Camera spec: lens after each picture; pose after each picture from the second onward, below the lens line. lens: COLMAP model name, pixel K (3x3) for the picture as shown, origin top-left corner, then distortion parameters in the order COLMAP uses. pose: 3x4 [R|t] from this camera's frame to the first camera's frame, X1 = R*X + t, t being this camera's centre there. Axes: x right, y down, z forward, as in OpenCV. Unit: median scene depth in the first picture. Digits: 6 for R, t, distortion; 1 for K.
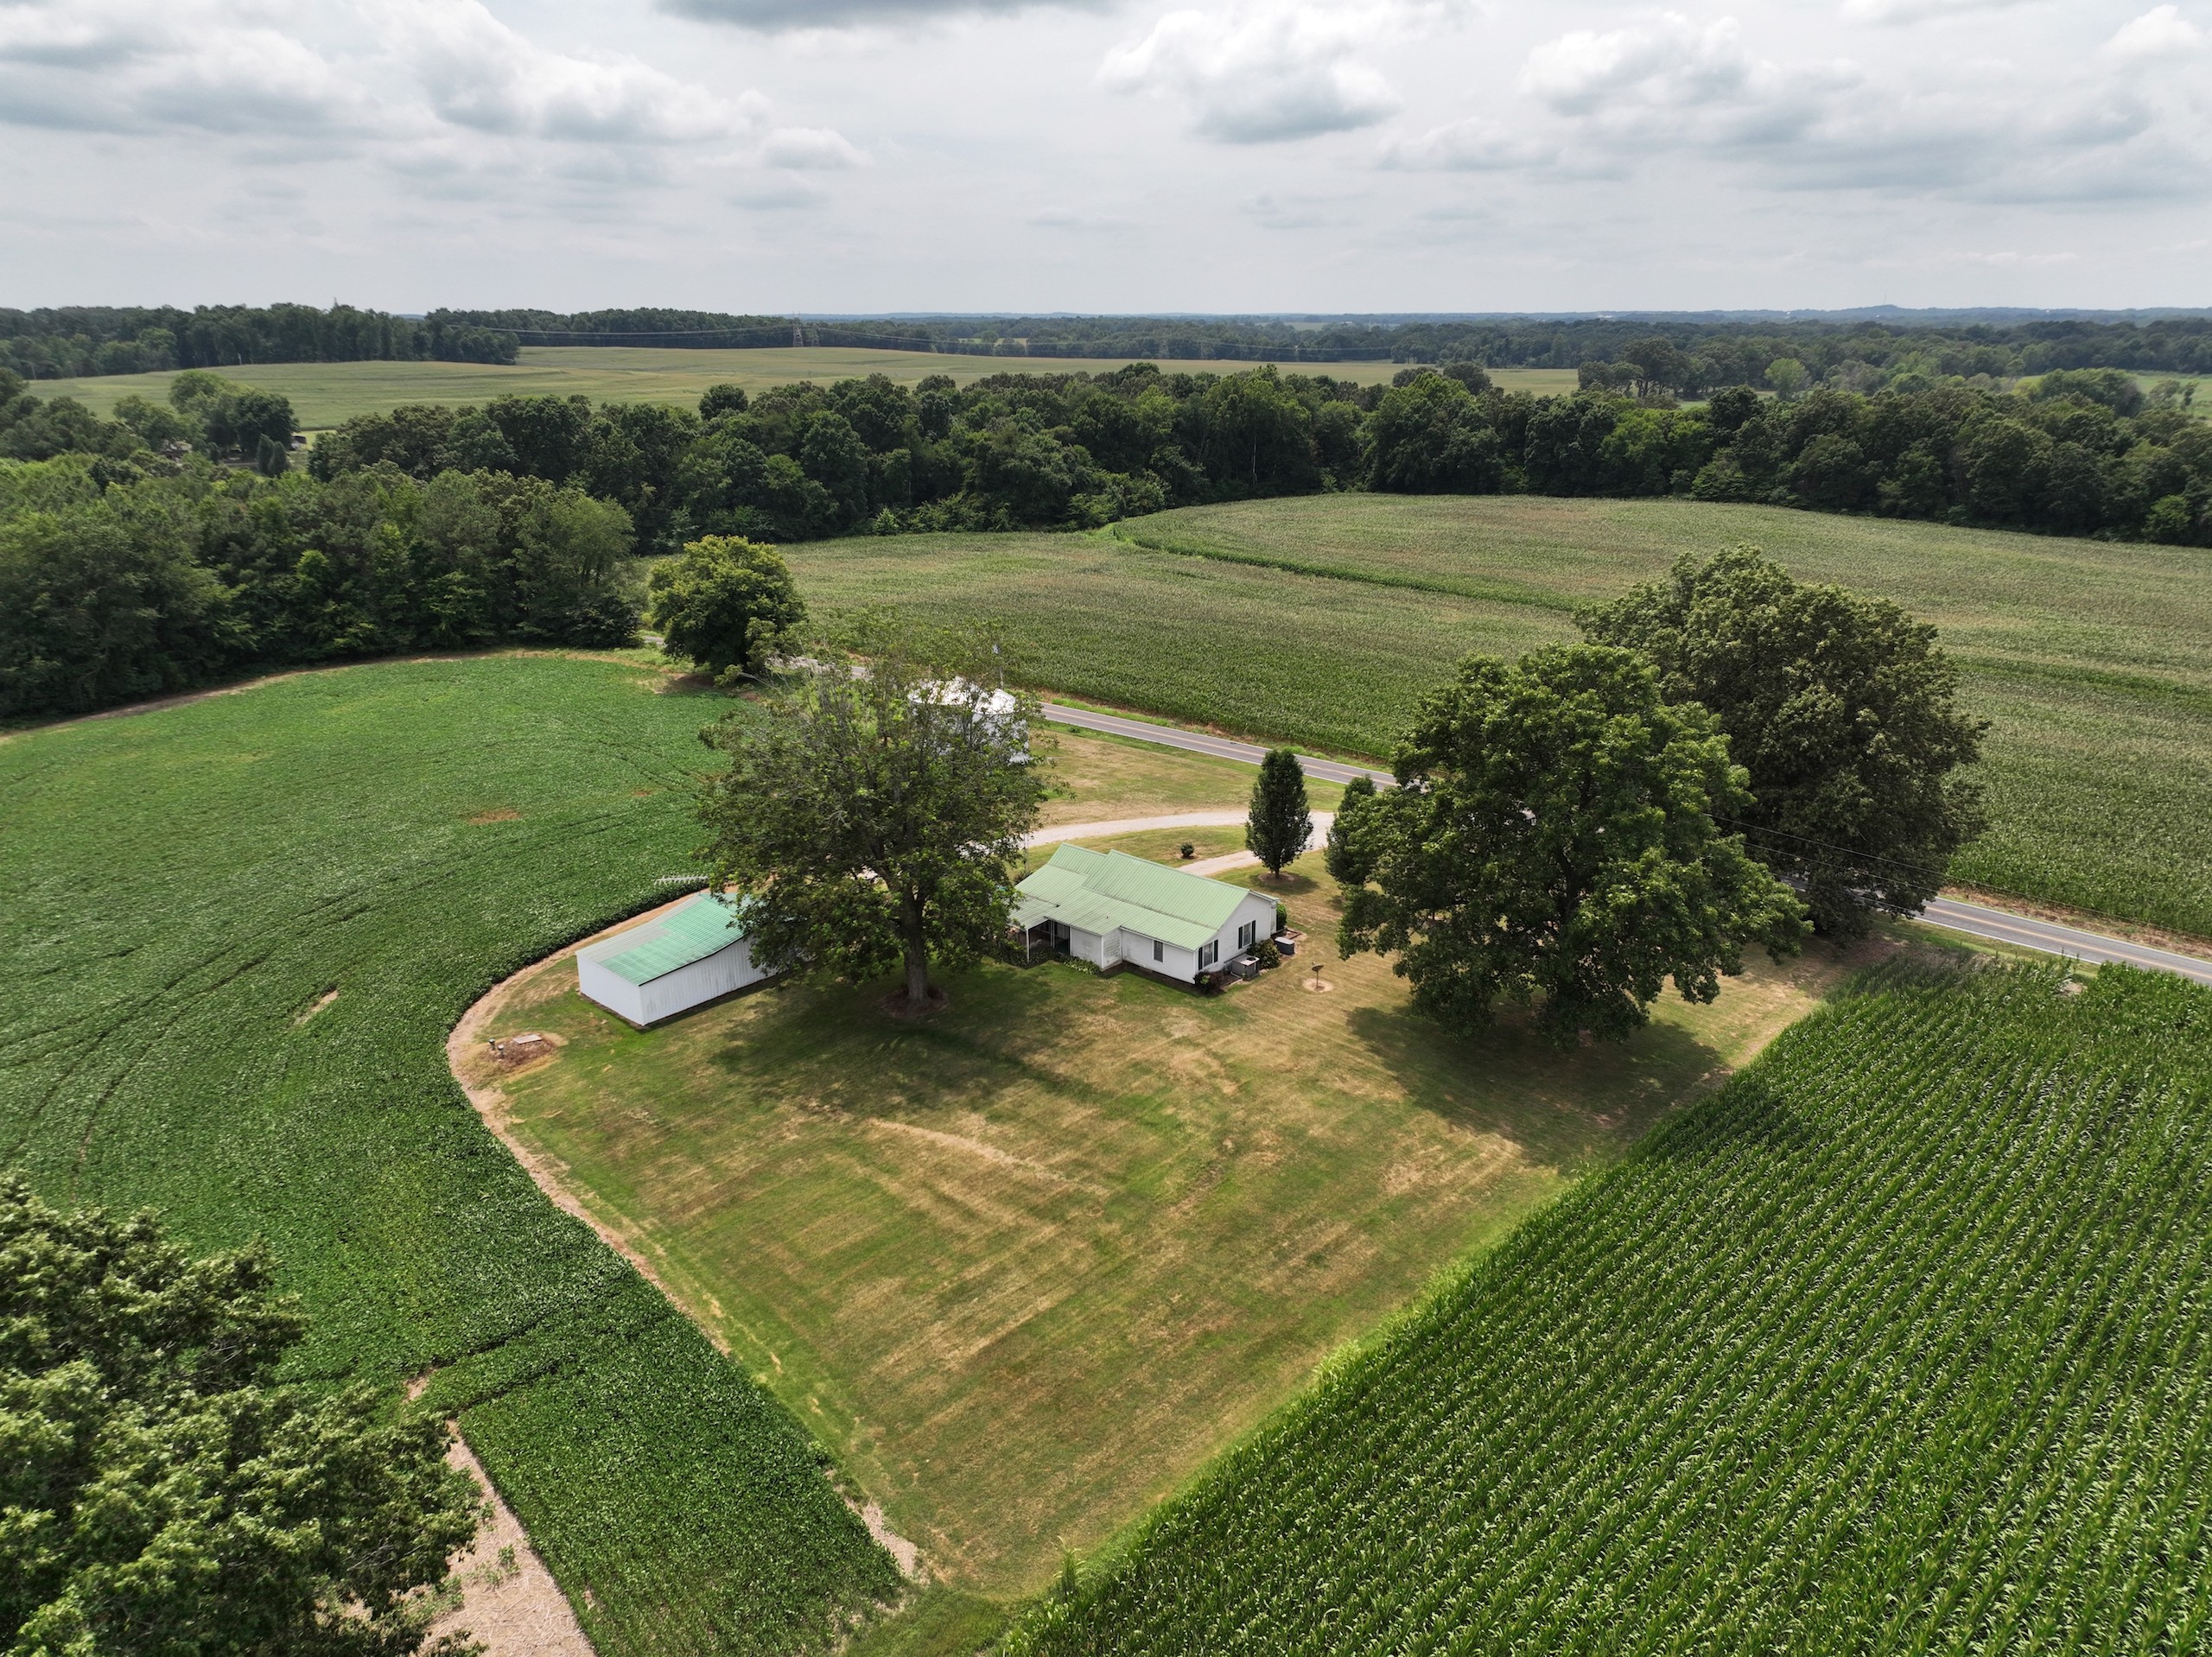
lens RADIAL K [[1547.4, 0, 1115.8], [0, 1547.4, 824.7], [0, 0, 1]] dist [0.003761, 0.005208]
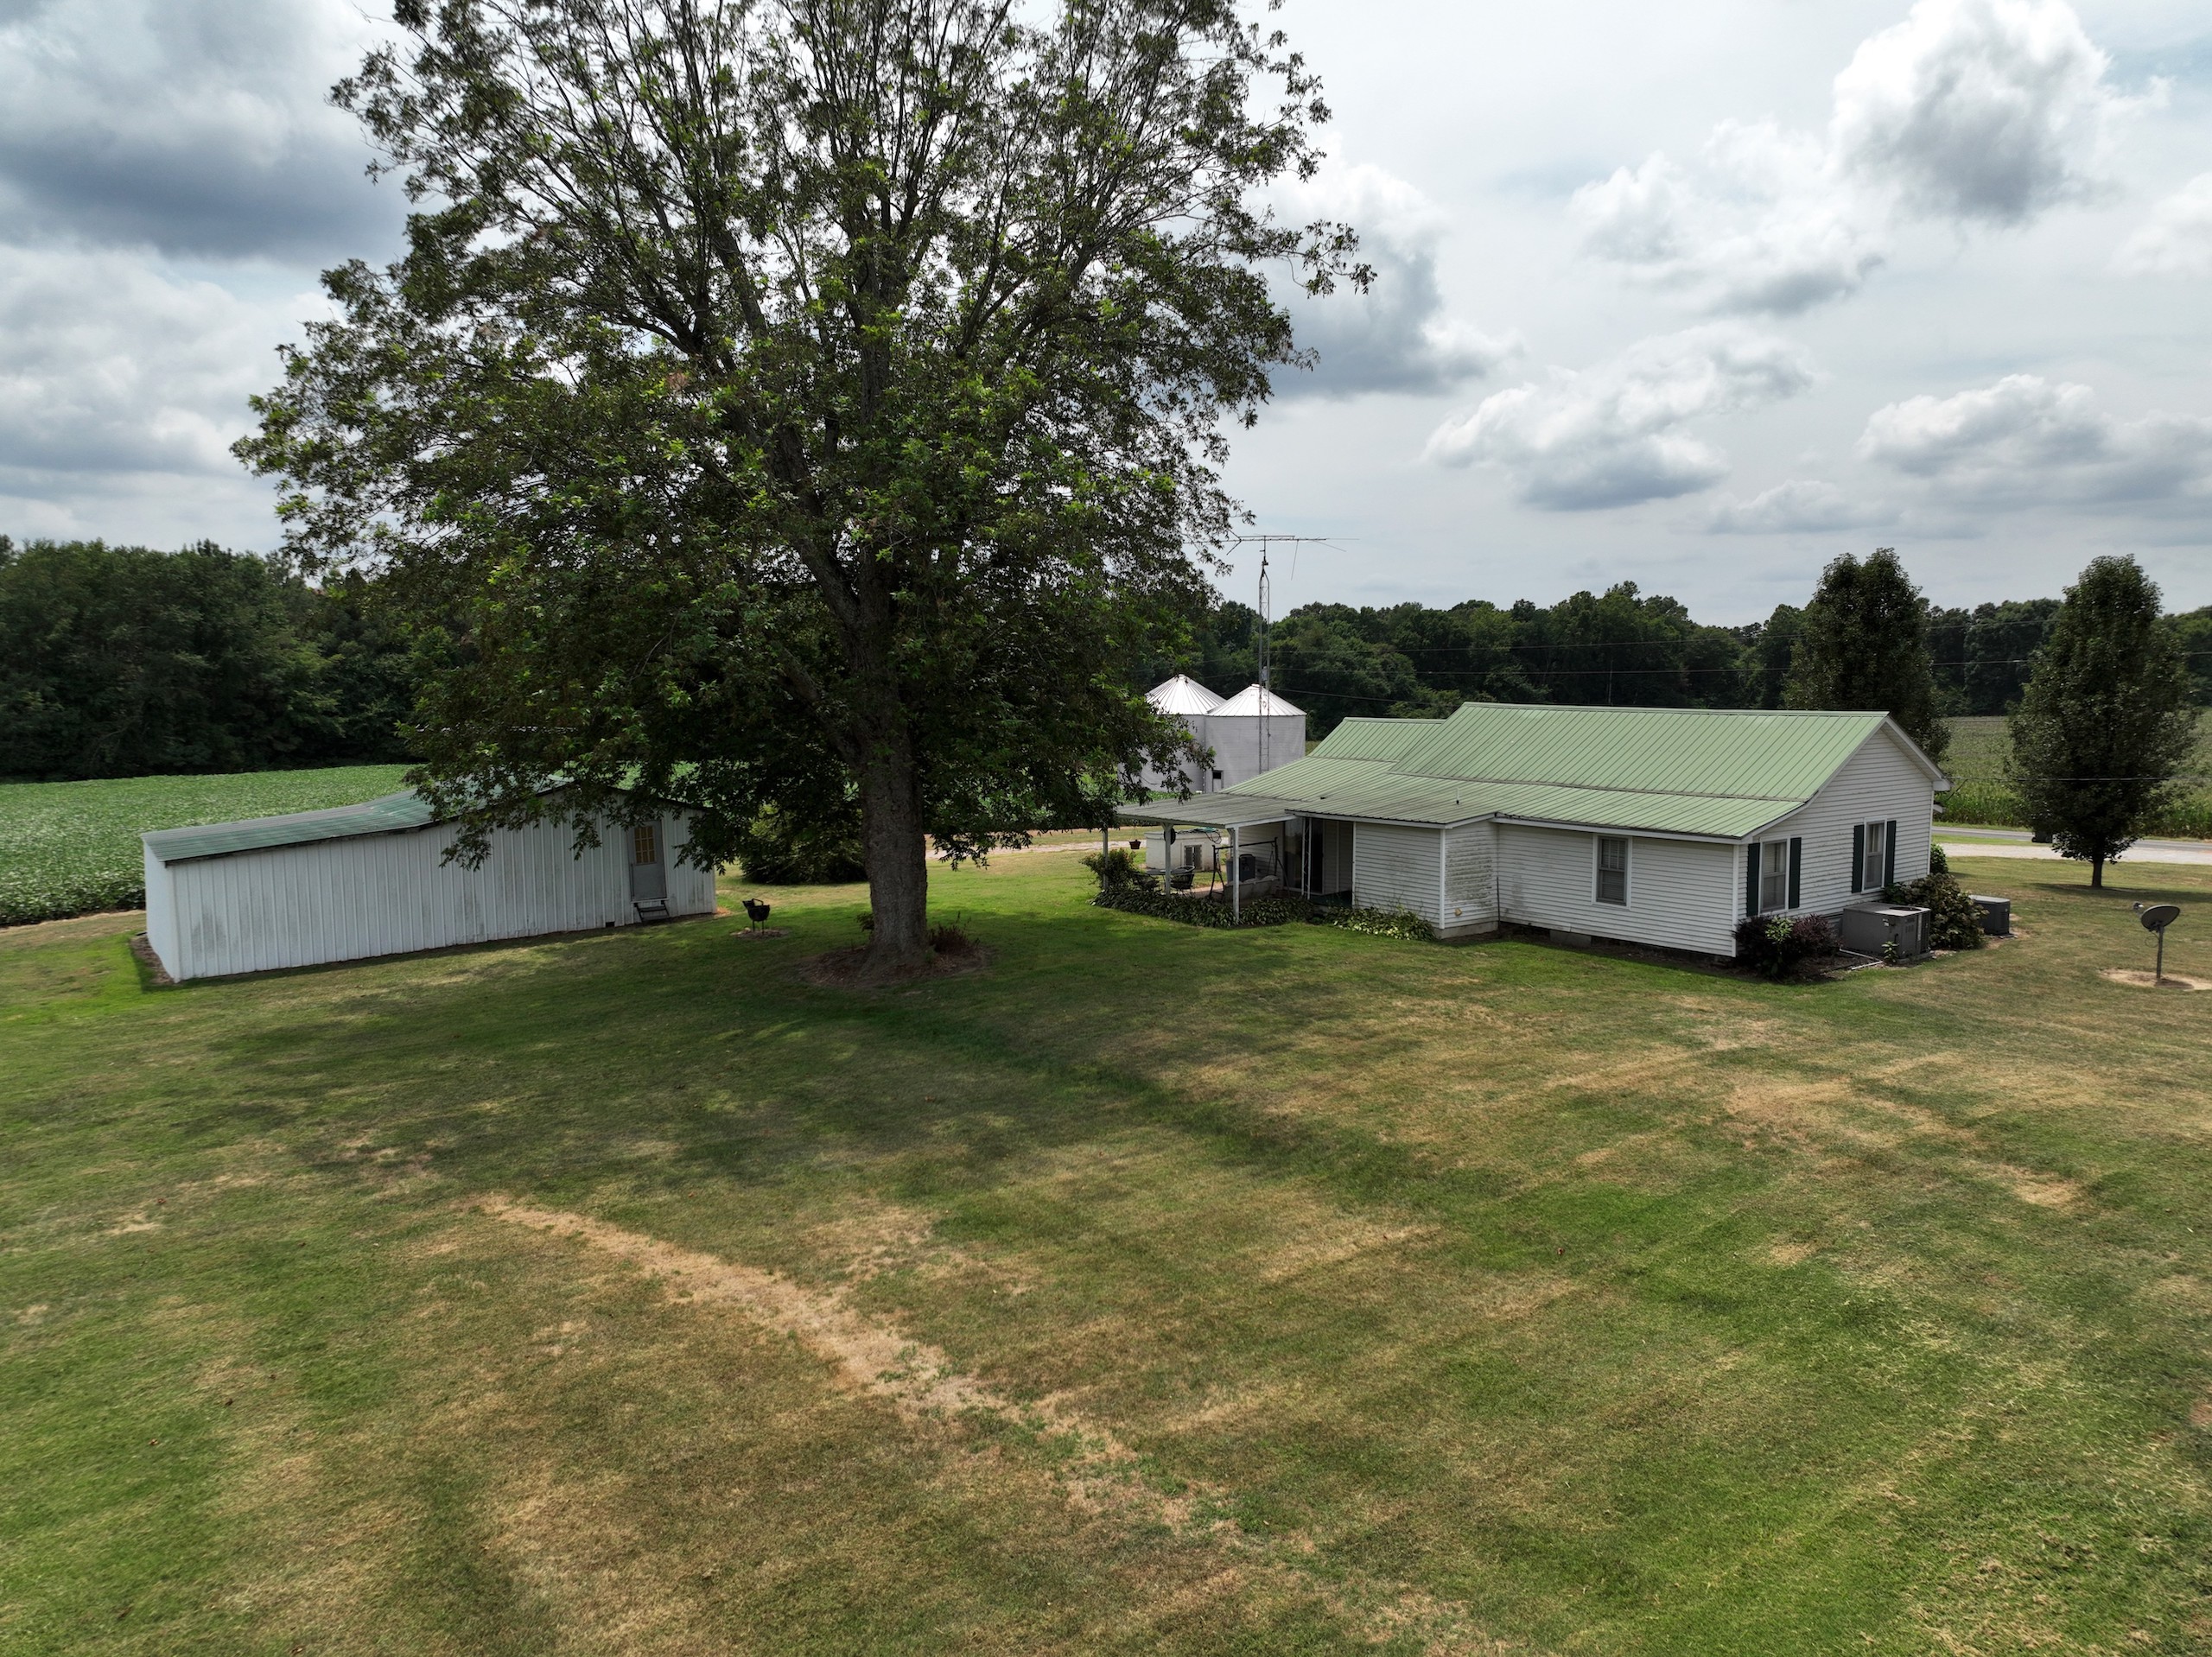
lens RADIAL K [[1547.4, 0, 1115.8], [0, 1547.4, 824.7], [0, 0, 1]] dist [0.003761, 0.005208]
pose [[0.979097, 0.018585, -0.202542, -0.011233], [-0.062723, 0.974872, -0.213755, 0.161415], [0.193480, 0.221991, 0.955660, 0.694443]]
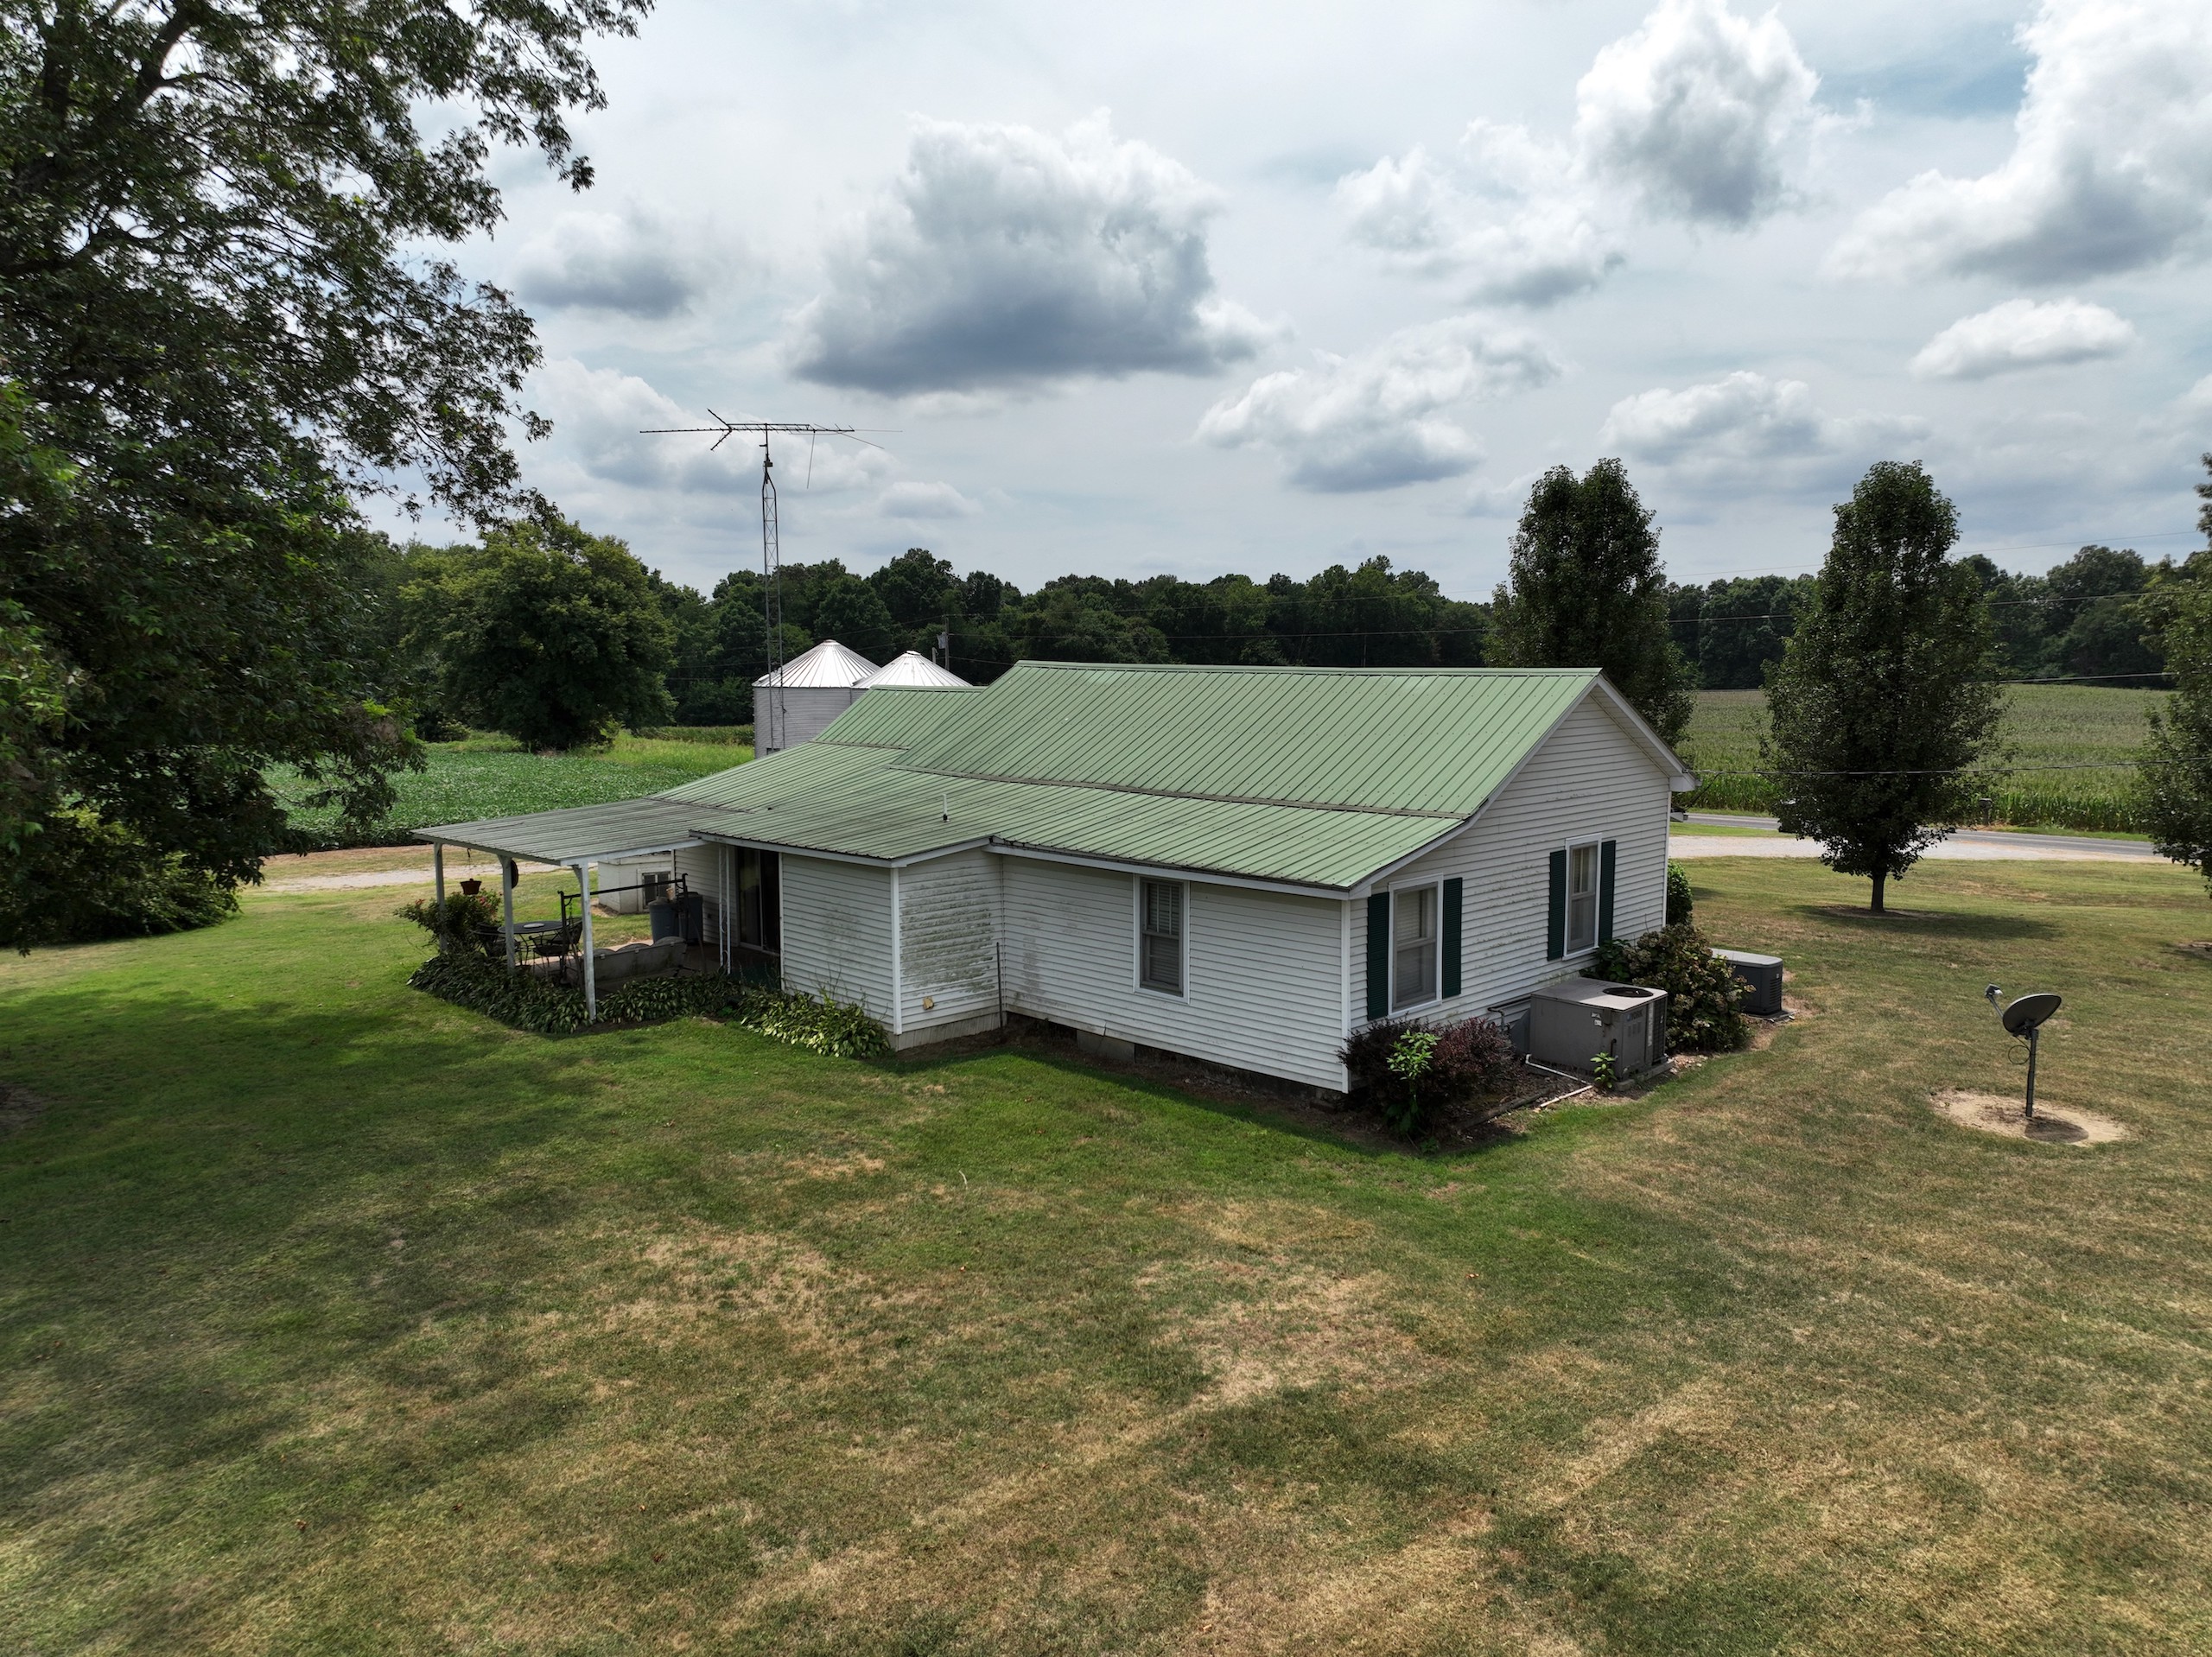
lens RADIAL K [[1547.4, 0, 1115.8], [0, 1547.4, 824.7], [0, 0, 1]] dist [0.003761, 0.005208]
pose [[0.997991, 0.007092, -0.062965, 0.036509], [-0.019916, 0.978462, -0.205464, 0.115986], [0.060152, 0.206305, 0.976637, 0.853391]]
